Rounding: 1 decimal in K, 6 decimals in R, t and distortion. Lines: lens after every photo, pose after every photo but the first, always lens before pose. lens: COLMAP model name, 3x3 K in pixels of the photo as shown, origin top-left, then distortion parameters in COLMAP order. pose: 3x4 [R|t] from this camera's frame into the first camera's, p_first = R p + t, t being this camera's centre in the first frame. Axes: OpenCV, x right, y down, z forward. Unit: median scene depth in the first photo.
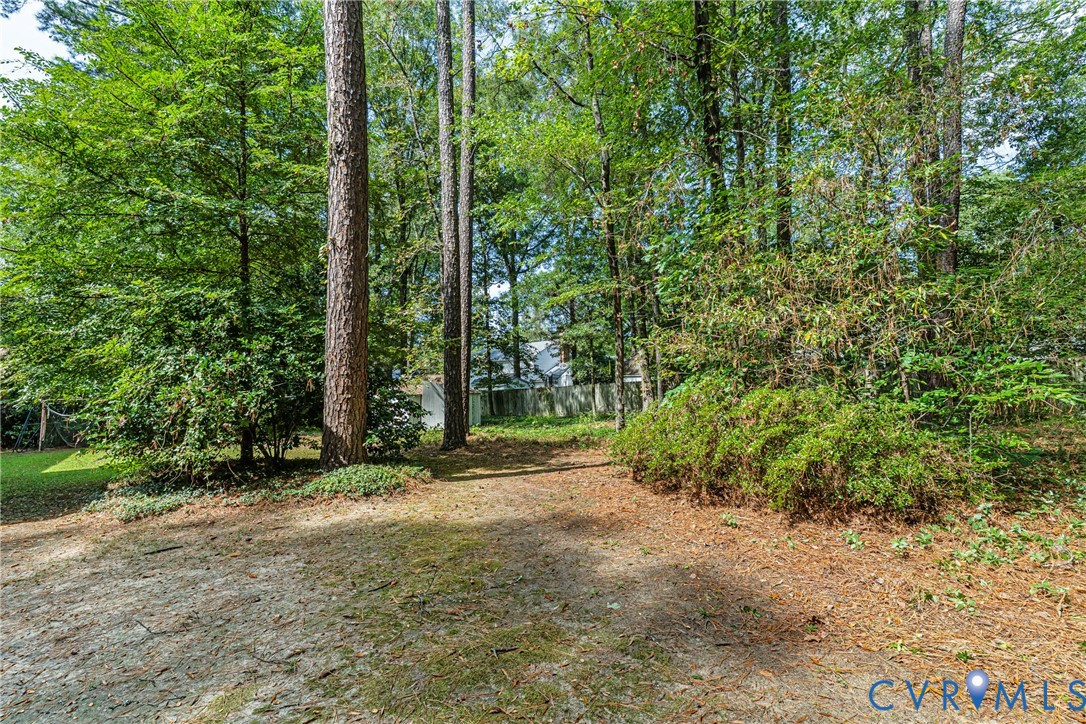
lens RADIAL K [[515.5, 0, 543.0], [0, 515.5, 362.0], [0, 0, 1]] dist [0.002205, 0.000099]
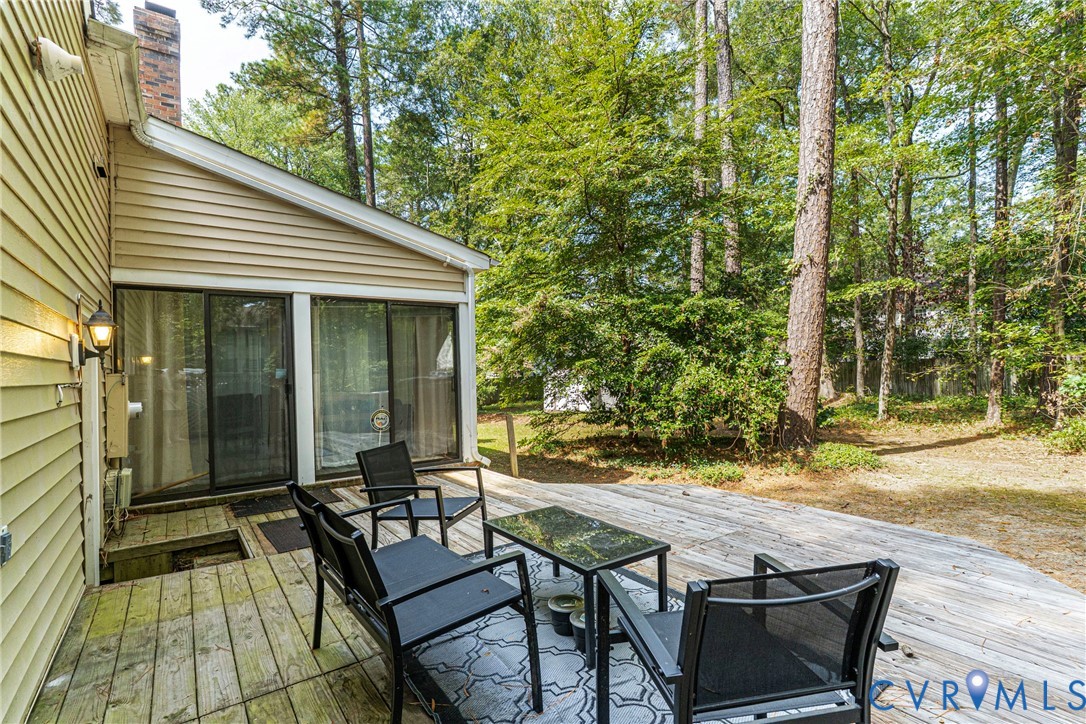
lens RADIAL K [[520.2, 0, 543.0], [0, 520.2, 362.0], [0, 0, 1]] dist [0.003657, 0.000468]
pose [[0.998113, -0.001131, -0.061390, -0.954579], [0.003749, 0.999087, 0.042554, -0.045474], [0.061286, -0.042704, 0.997206, -0.256885]]
